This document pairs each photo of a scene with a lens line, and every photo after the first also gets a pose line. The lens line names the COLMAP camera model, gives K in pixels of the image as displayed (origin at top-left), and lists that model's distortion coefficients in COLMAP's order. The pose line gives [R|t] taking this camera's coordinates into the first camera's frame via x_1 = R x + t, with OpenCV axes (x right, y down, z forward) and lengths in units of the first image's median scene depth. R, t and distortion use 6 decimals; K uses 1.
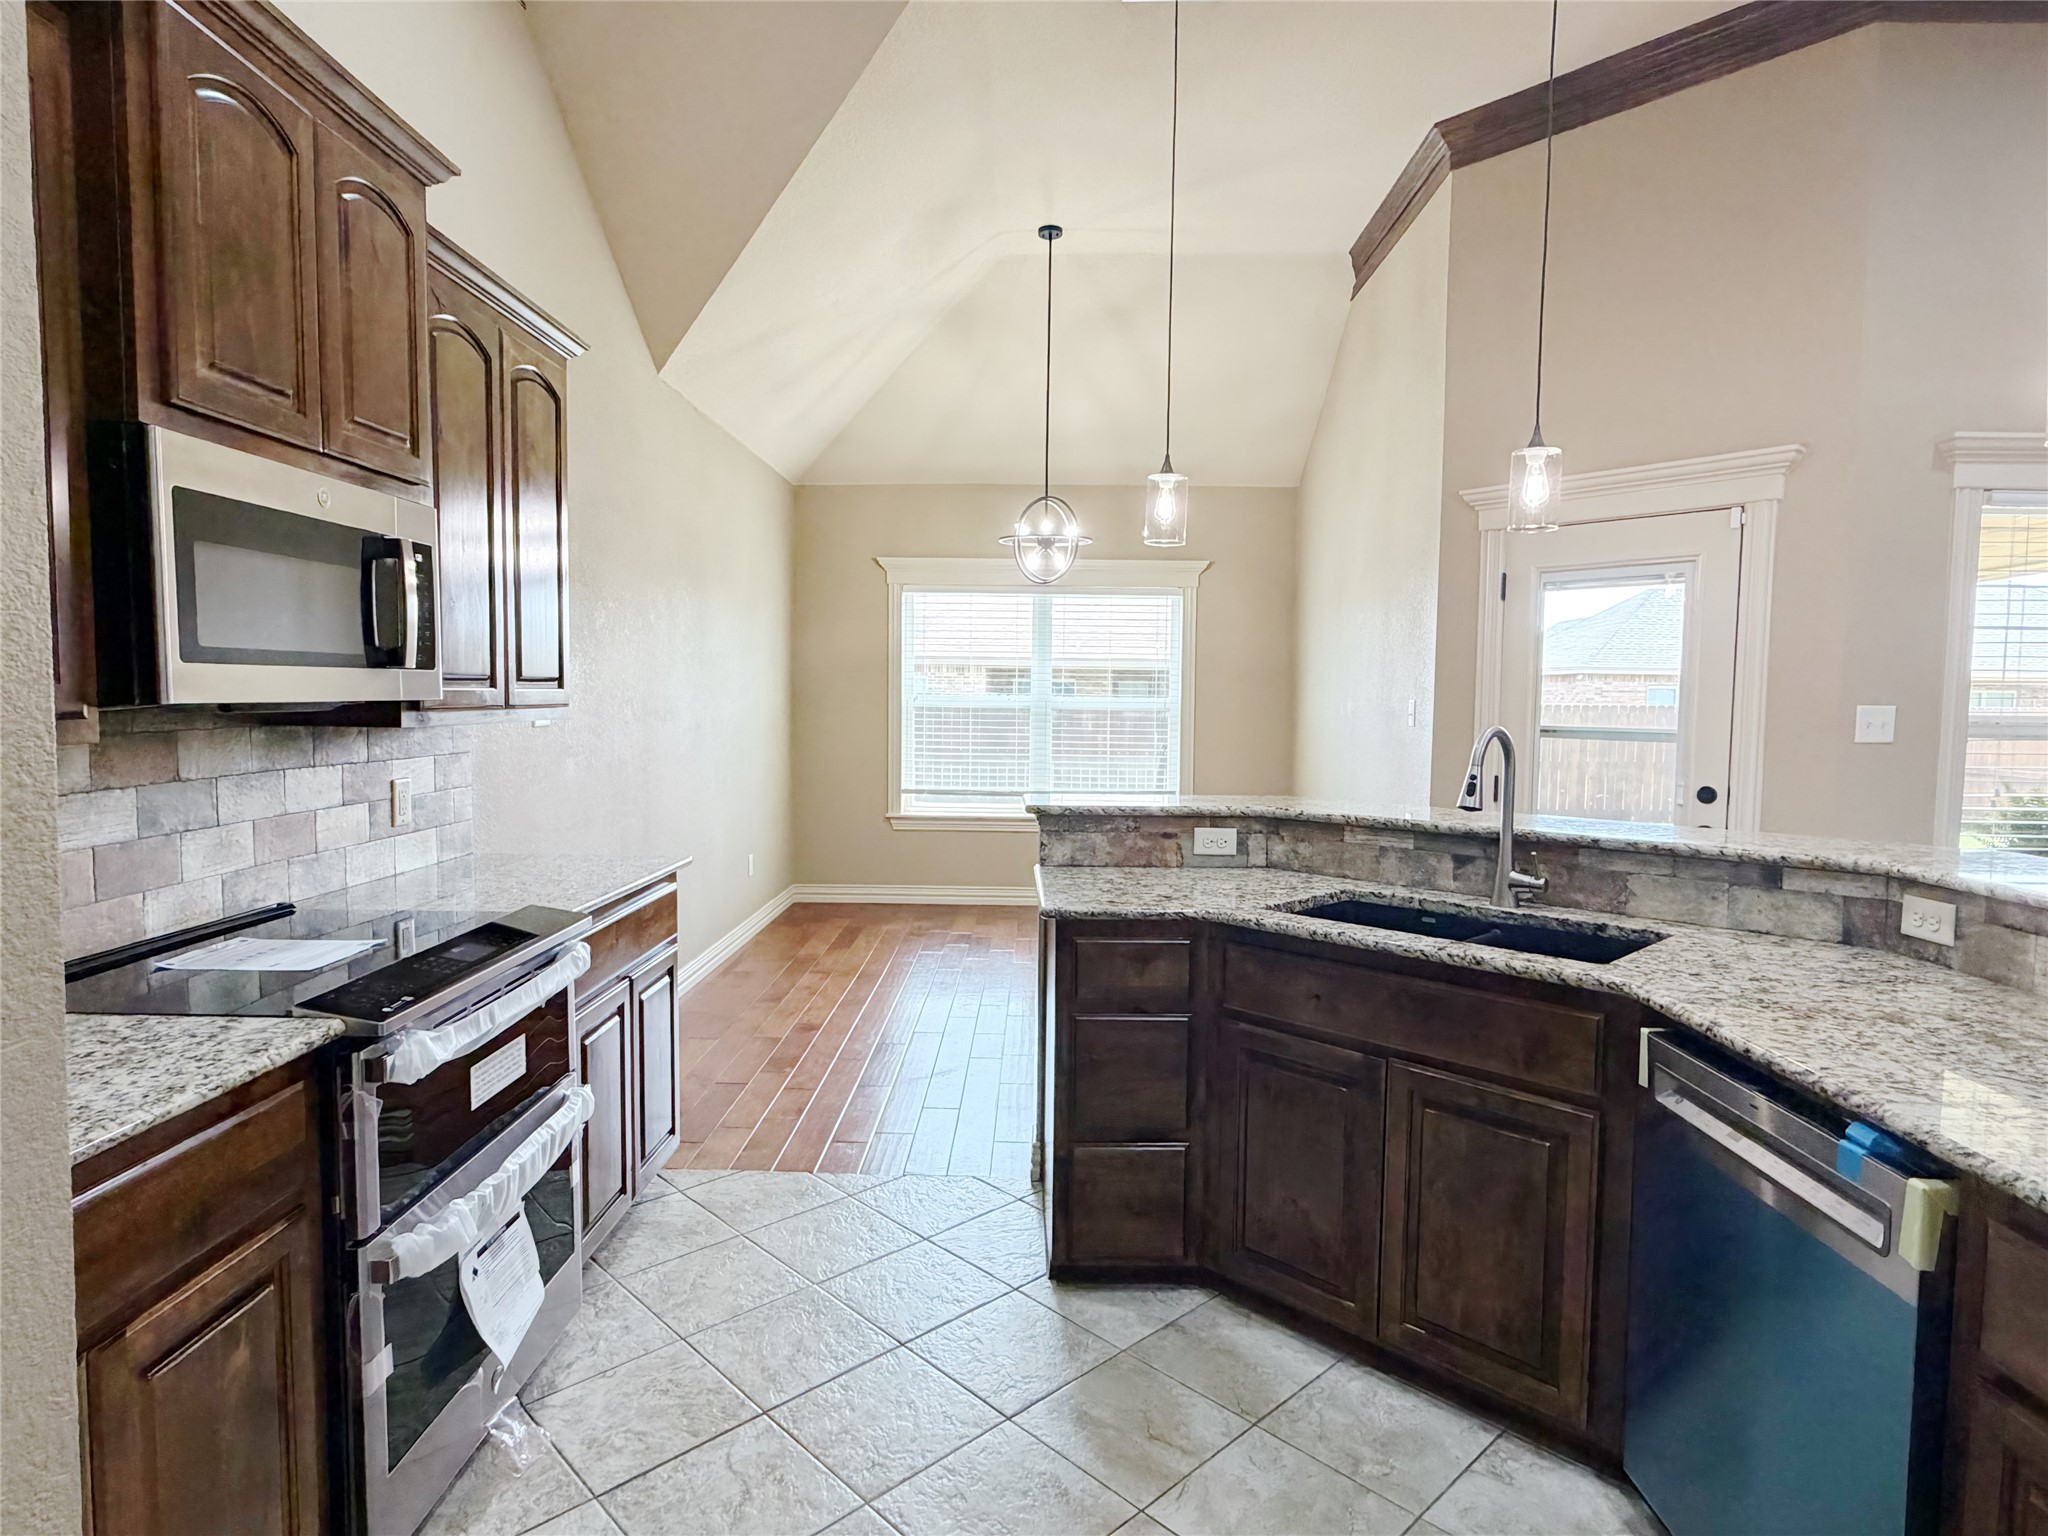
lens RADIAL K [[1131.8, 0, 1021.4], [0, 1131.8, 766.0], [0, 0, 1]] dist [0.003578, 0.001432]
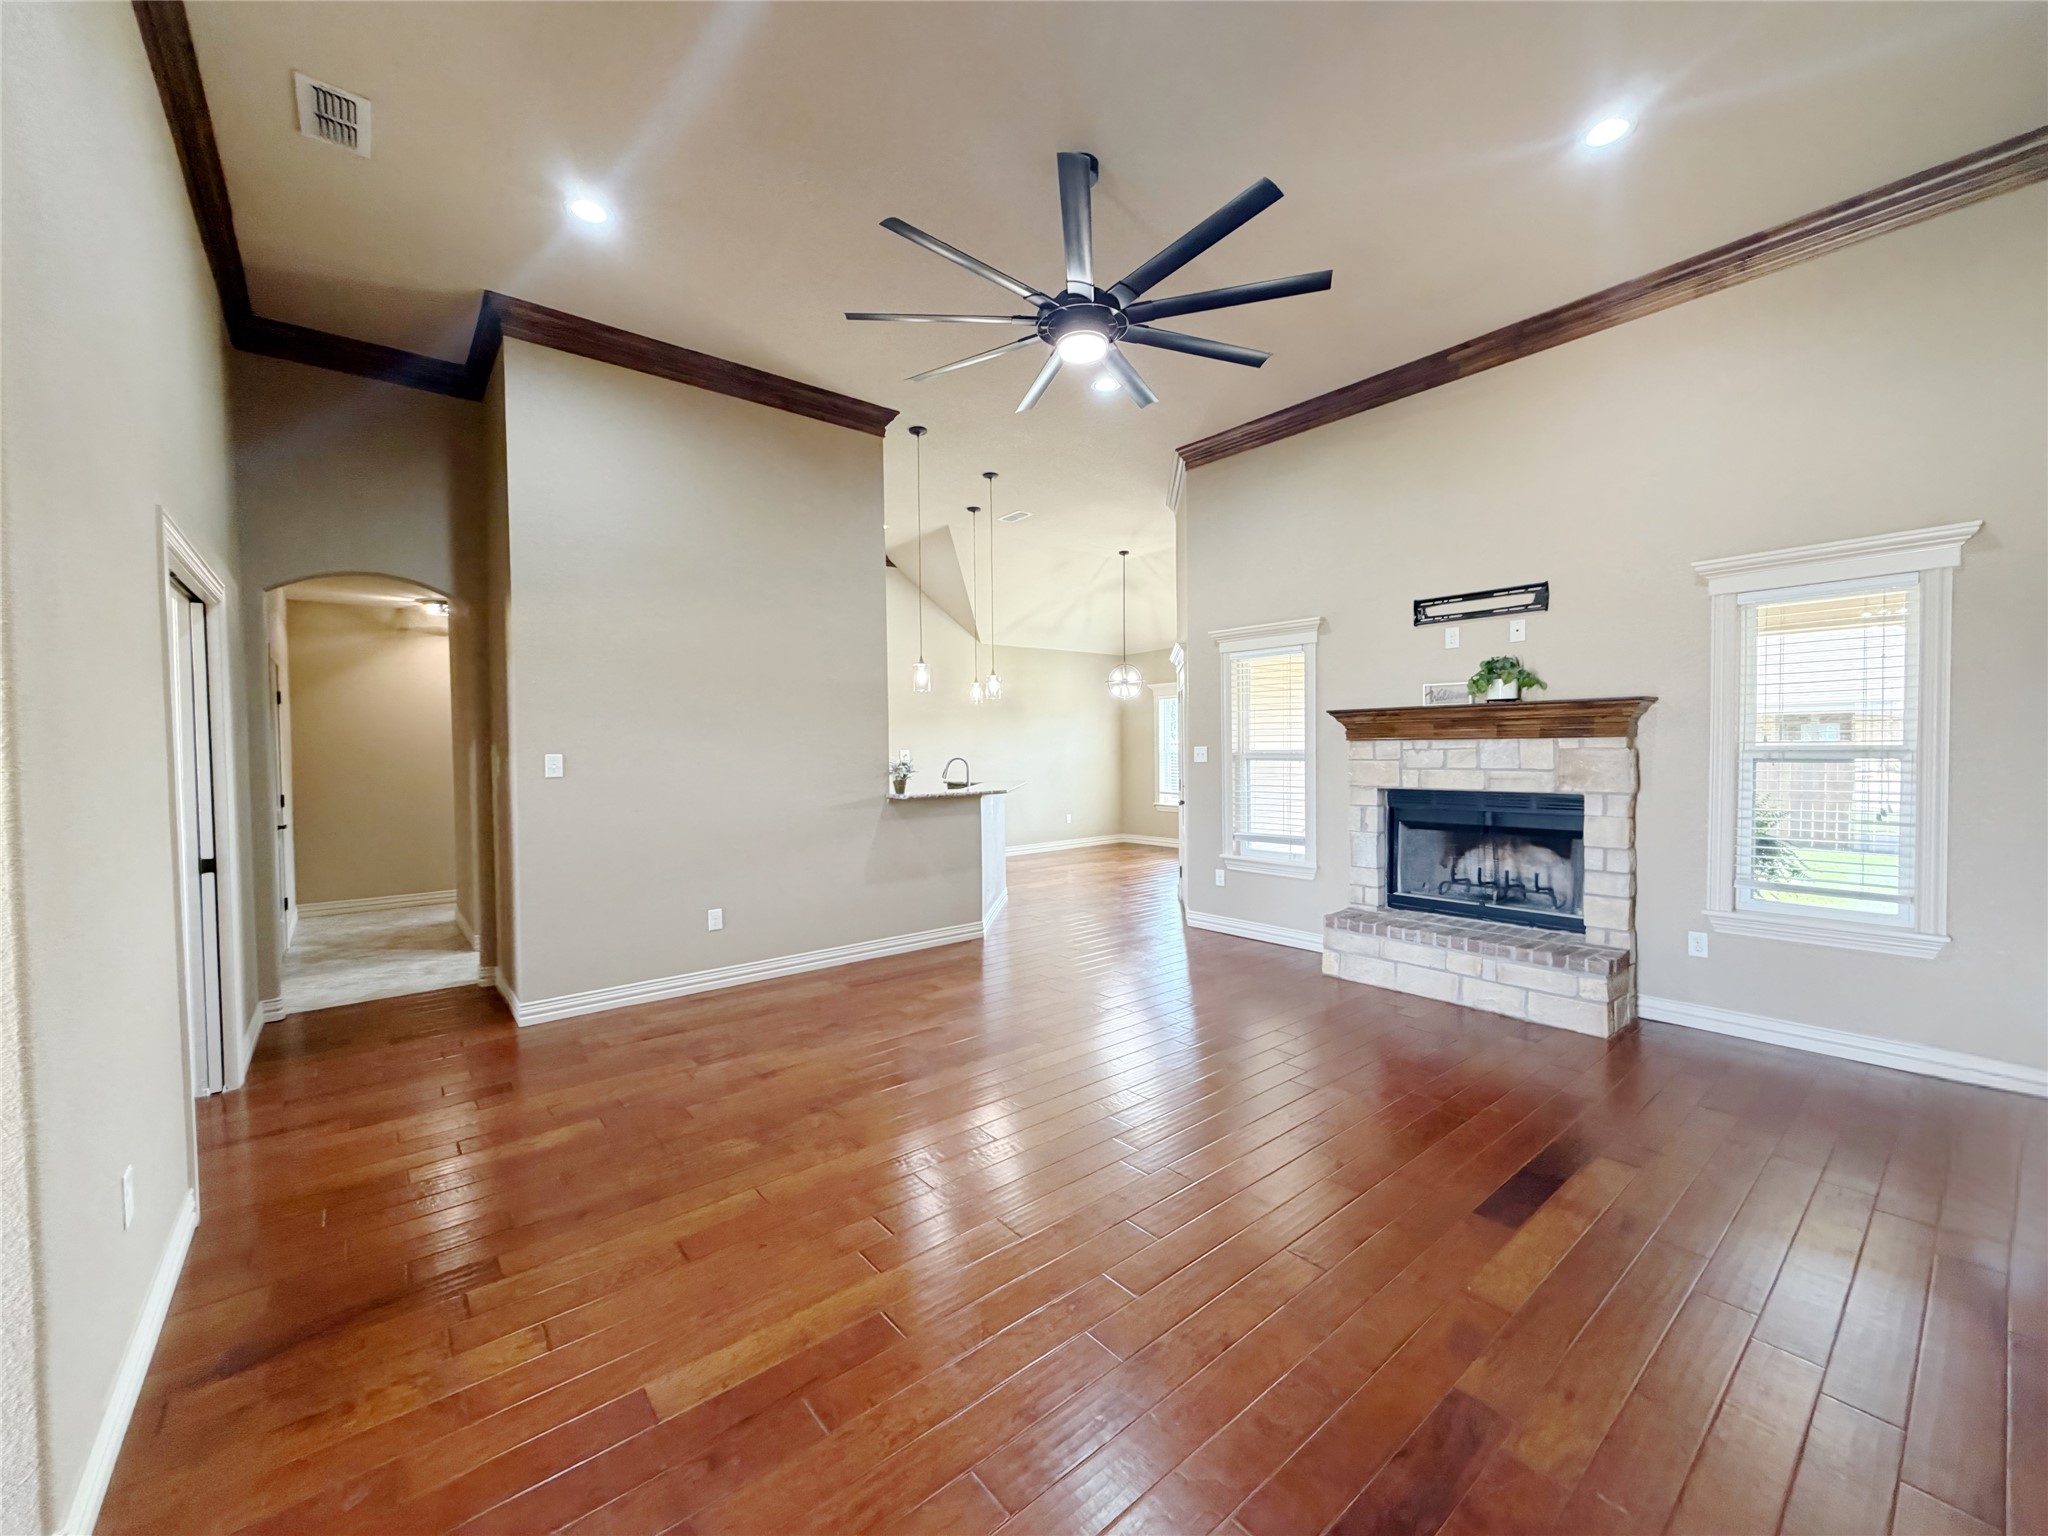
lens RADIAL K [[814.8, 0, 1023.4], [0, 814.8, 767.2], [0, 0, 1]] dist [0.001043, 0.000142]
pose [[0.656060, -0.001303, -0.754708, 1.715863], [-0.028506, 0.999242, -0.026504, 0.044414], [0.754171, 0.038902, 0.655525, -0.380337]]
